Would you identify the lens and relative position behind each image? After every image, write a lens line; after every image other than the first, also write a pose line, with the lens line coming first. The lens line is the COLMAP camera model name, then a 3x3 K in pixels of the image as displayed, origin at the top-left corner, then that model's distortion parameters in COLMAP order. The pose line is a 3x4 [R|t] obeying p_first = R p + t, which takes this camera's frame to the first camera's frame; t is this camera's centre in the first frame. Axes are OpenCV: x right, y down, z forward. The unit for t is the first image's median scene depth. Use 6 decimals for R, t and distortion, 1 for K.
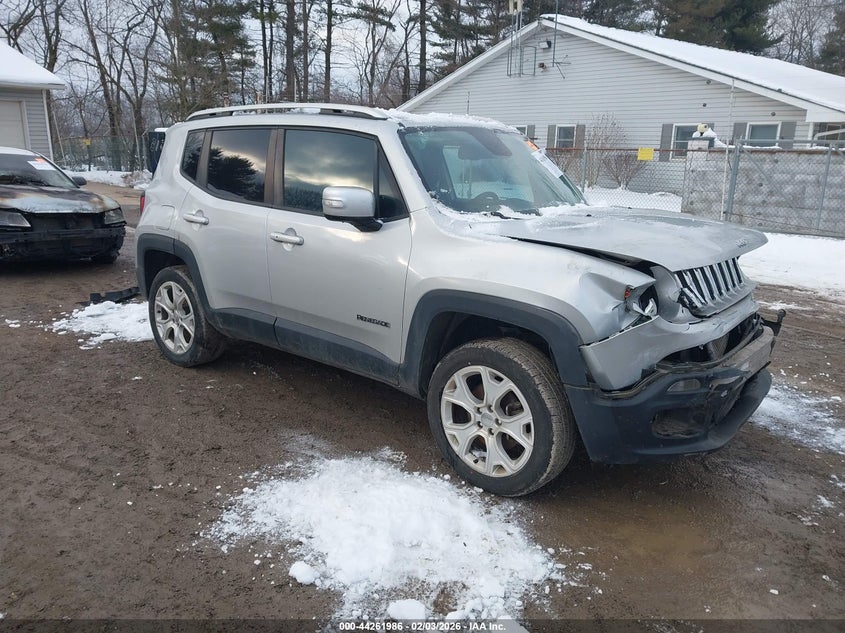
lens RADIAL K [[674.6, 0, 422.0], [0, 674.6, 314.1], [0, 0, 1]] dist [0.006140, -0.007959]
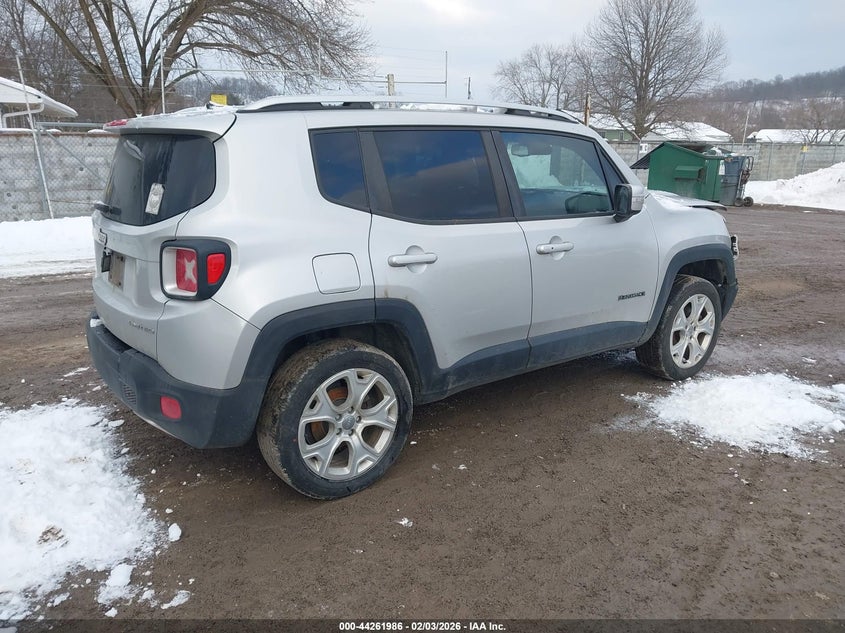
lens RADIAL K [[674.6, 0, 426.4], [0, 674.6, 311.2], [0, 0, 1]] dist [0.006140, -0.007959]
pose [[0.221231, -0.258937, 0.940217, -1.153387], [0.229754, 0.950808, 0.207793, -0.265133], [-0.947771, 0.170048, 0.269840, 0.928824]]
